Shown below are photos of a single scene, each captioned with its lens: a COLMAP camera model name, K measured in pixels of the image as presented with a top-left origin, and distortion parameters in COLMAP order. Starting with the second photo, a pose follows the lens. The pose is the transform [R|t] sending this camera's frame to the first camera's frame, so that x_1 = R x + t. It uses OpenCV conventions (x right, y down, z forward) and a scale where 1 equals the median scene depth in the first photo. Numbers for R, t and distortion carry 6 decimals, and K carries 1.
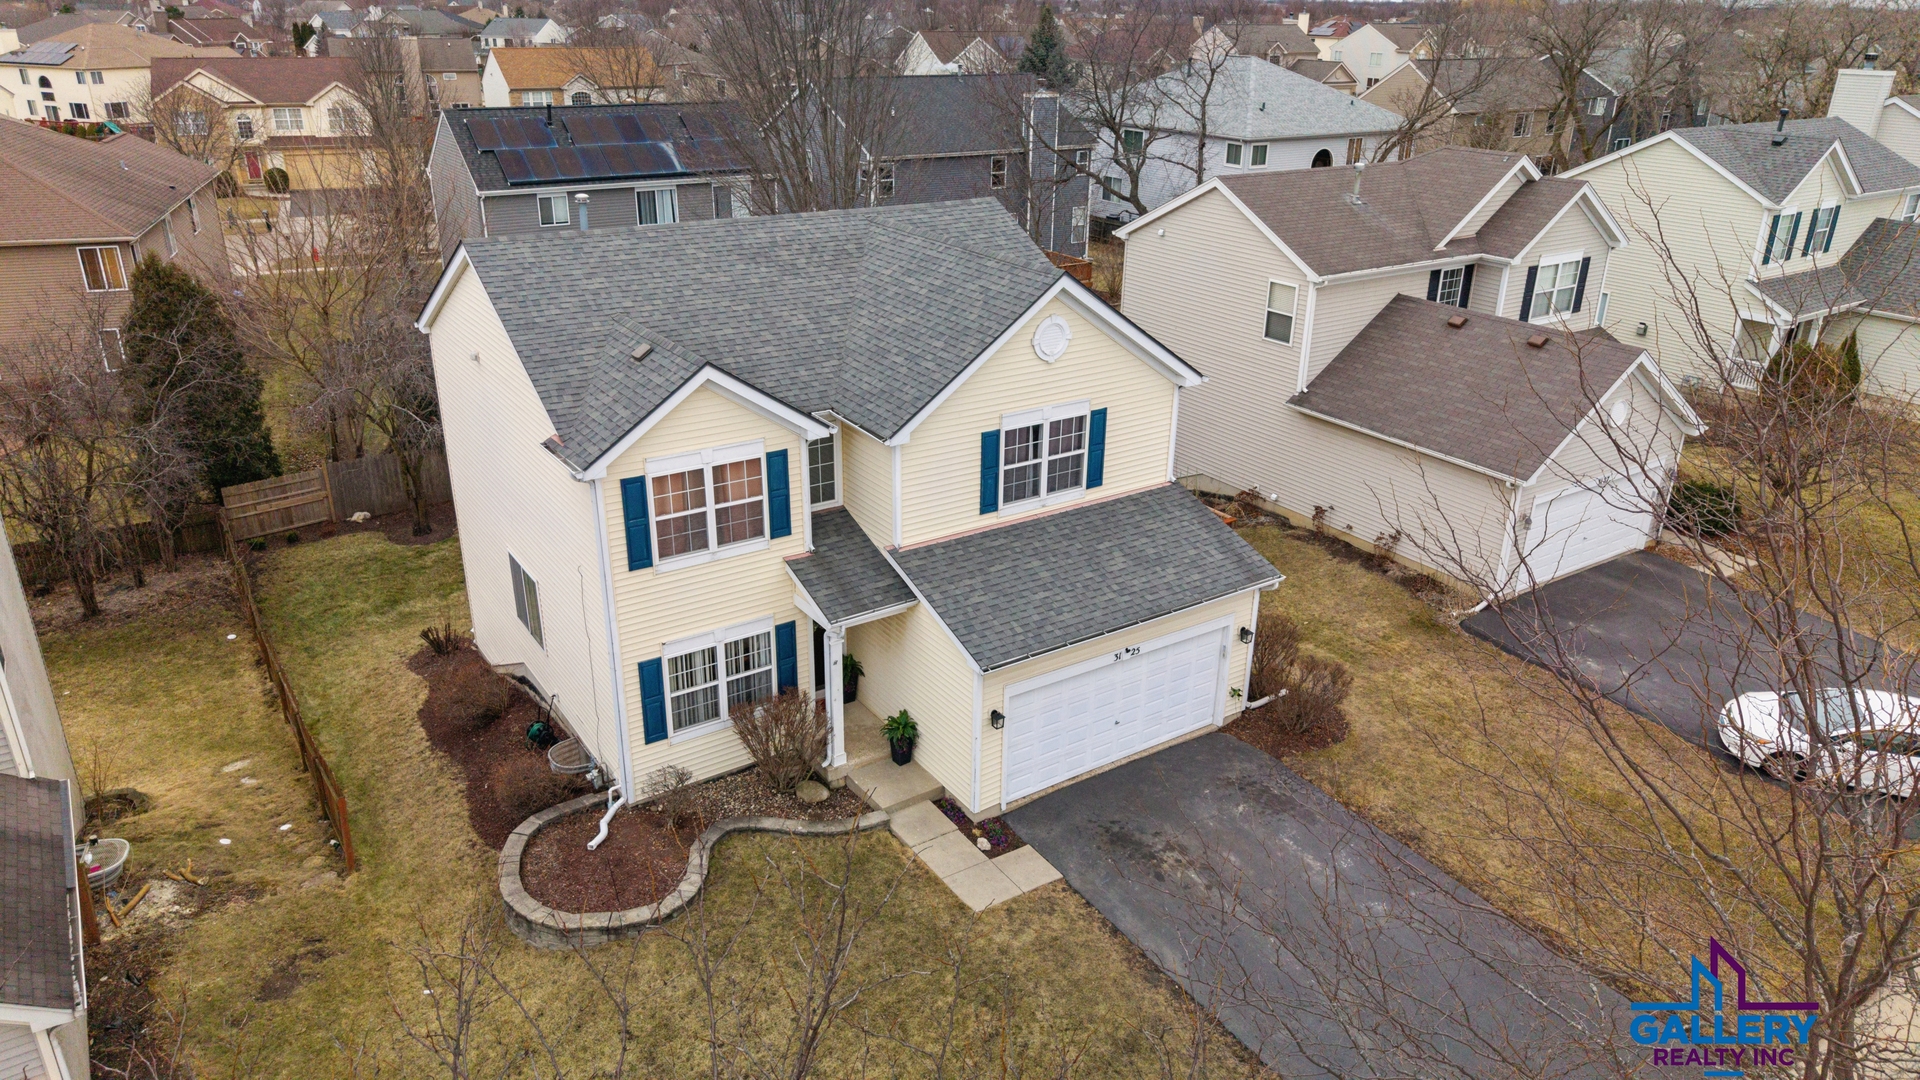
lens RADIAL K [[1293.2, 0, 916.9], [0, 1293.2, 552.9], [0, 0, 1]] dist [0.028625, -0.047906]
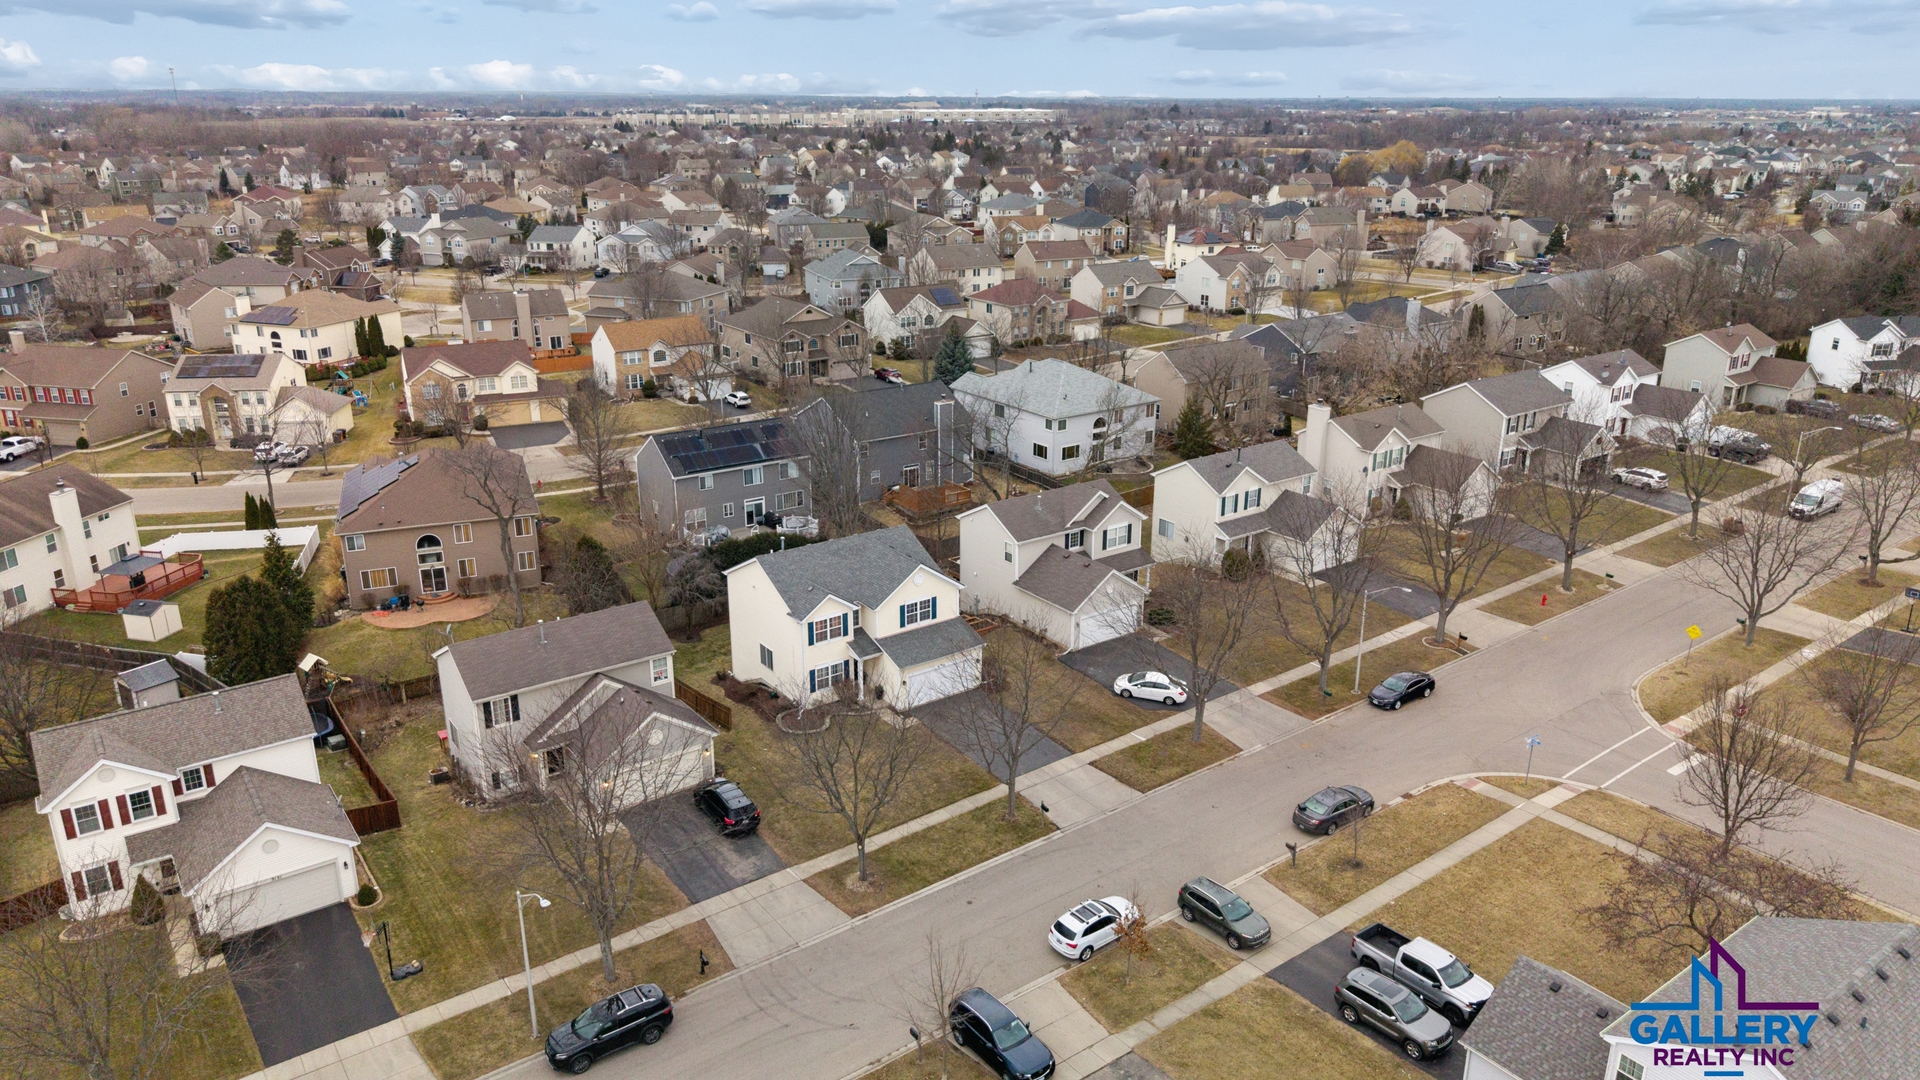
lens RADIAL K [[1293.2, 0, 969.0], [0, 1293.2, 534.8], [0, 0, 1]] dist [0.028625, -0.047906]
pose [[0.997597, -0.021664, 0.065807, 0.008417], [0.027263, 0.995973, -0.085407, 0.023589], [-0.063692, 0.086995, 0.994171, -2.555585]]
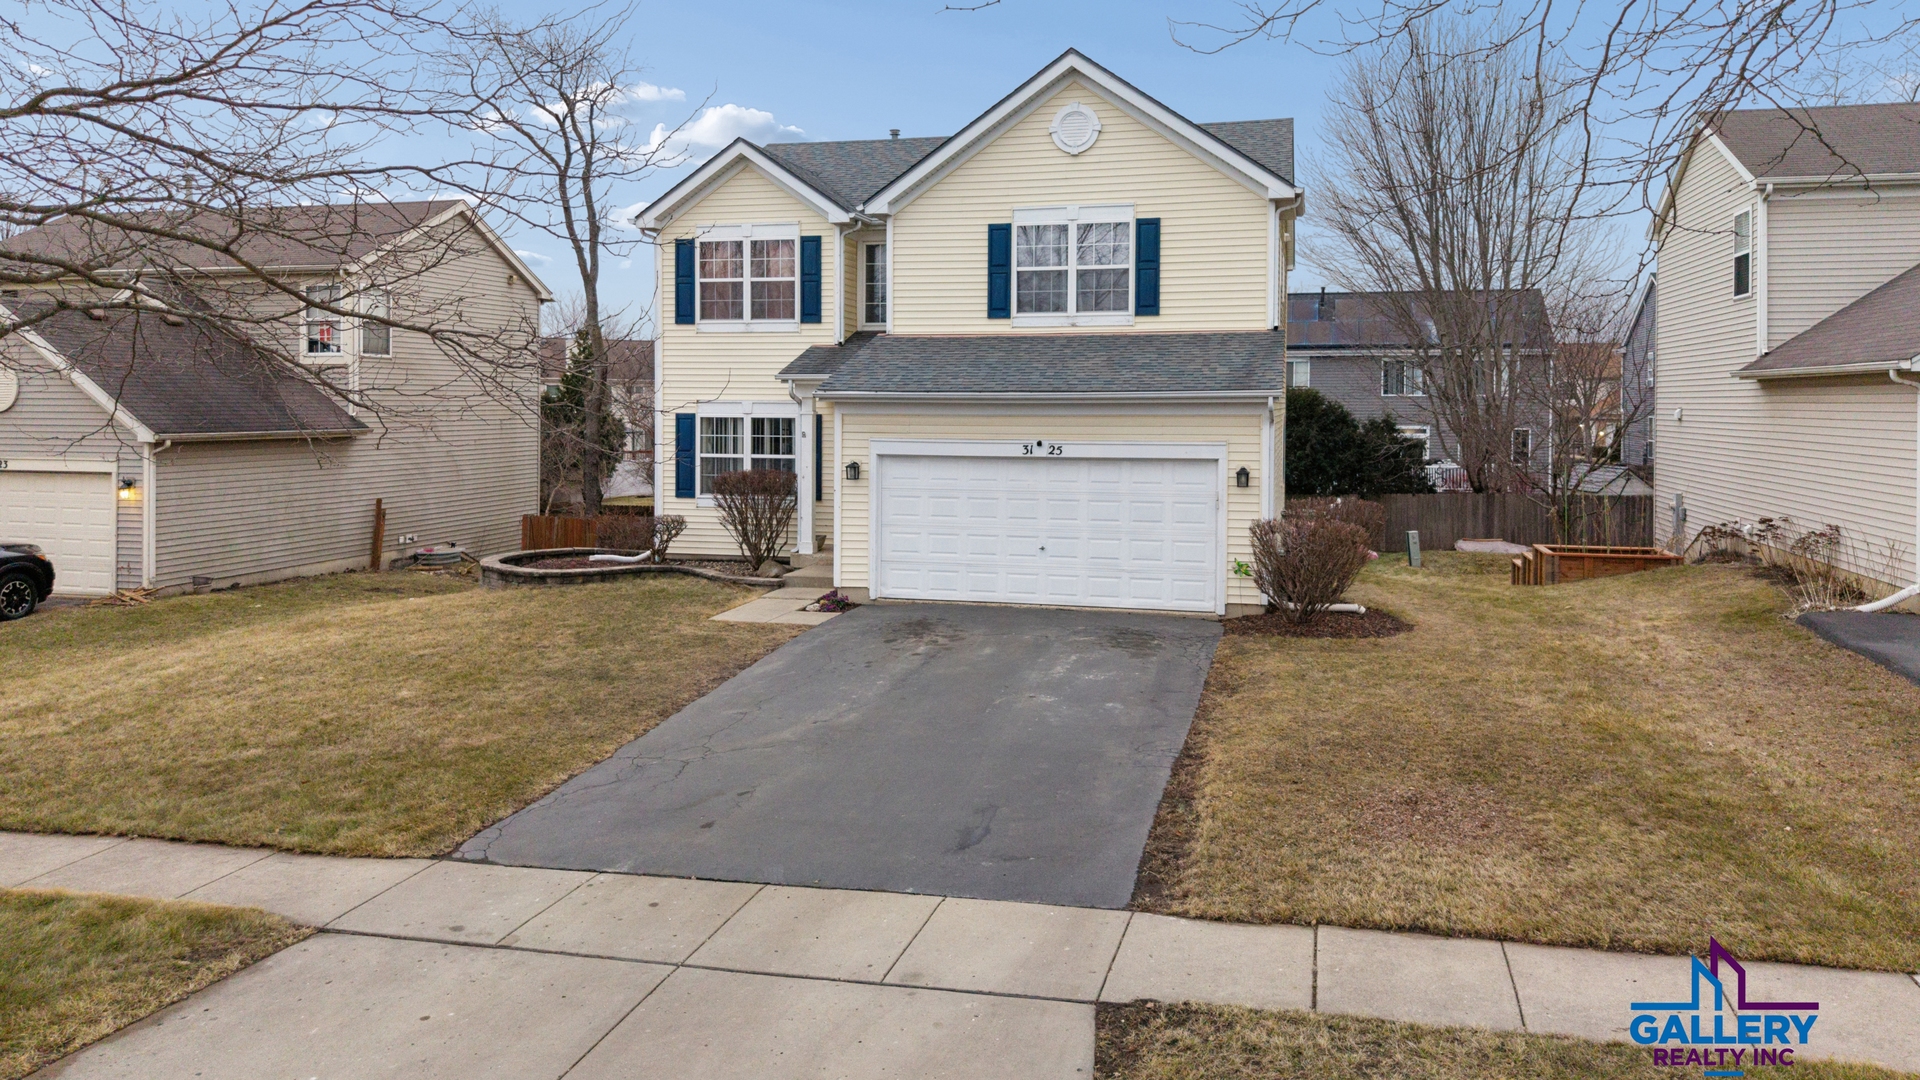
lens RADIAL K [[1293.2, 0, 949.7], [0, 1293.2, 524.7], [0, 0, 1]] dist [0.028625, -0.047906]
pose [[0.661388, 0.061909, -0.747485, 0.726039], [-0.301916, 0.934257, -0.189763, 0.290561], [0.686595, 0.351185, 0.636598, 0.433482]]
